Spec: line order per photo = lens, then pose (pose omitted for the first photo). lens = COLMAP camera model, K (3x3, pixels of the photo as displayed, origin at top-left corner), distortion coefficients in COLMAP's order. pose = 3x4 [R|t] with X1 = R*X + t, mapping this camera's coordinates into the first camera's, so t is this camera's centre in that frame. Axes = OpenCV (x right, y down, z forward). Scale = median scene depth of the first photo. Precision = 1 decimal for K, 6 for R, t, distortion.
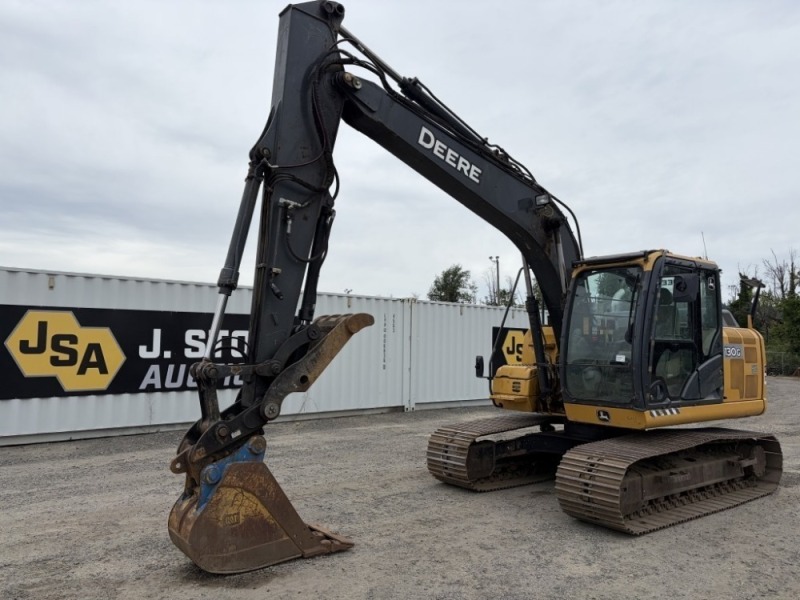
lens RADIAL K [[603.7, 0, 400.2], [0, 603.7, 299.4], [0, 0, 1]] dist [0.008432, 0.002450]
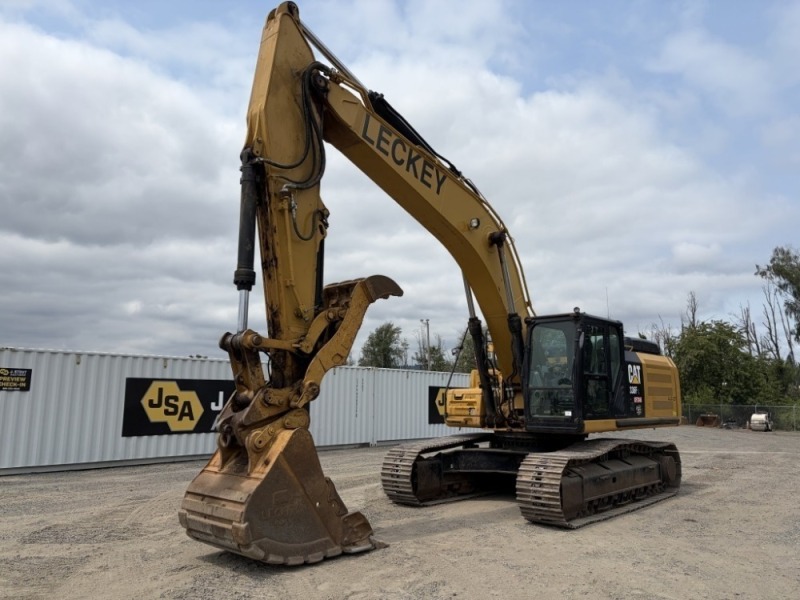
lens RADIAL K [[603.7, 0, 400.2], [0, 603.7, 299.4], [0, 0, 1]] dist [0.008432, 0.002450]
pose [[0.993109, 0.013907, 0.116366, -0.127839], [-0.003815, 0.996245, -0.086499, -0.057767], [-0.117132, 0.085459, 0.989433, -0.655382]]
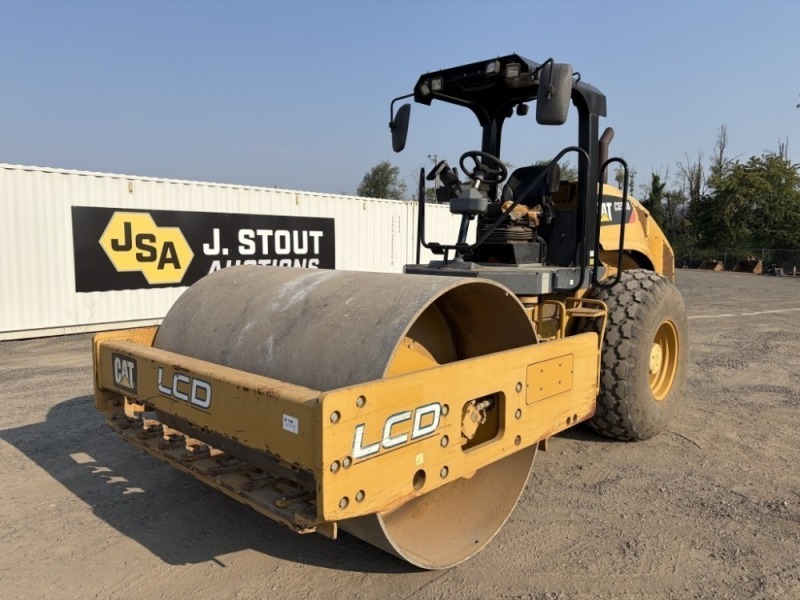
lens RADIAL K [[605.3, 0, 402.0], [0, 605.3, 297.7], [0, 0, 1]] dist [0.014651, 0.000578]
pose [[0.990539, -0.014946, 0.136416, -0.221816], [-0.007958, 0.986123, 0.165823, -0.014764], [-0.137001, -0.165340, 0.976675, -0.171750]]
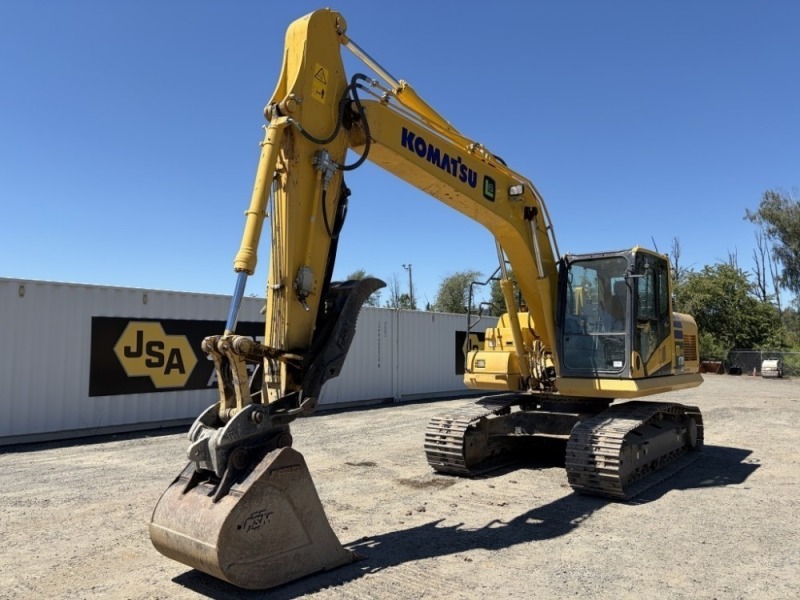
lens RADIAL K [[605.3, 0, 402.0], [0, 605.3, 297.7], [0, 0, 1]] dist [0.014651, 0.000578]
pose [[0.983542, 0.003083, 0.180654, -0.267566], [-0.001717, 0.999969, -0.007717, -0.019777], [-0.180672, 0.007279, 0.983516, -0.269618]]
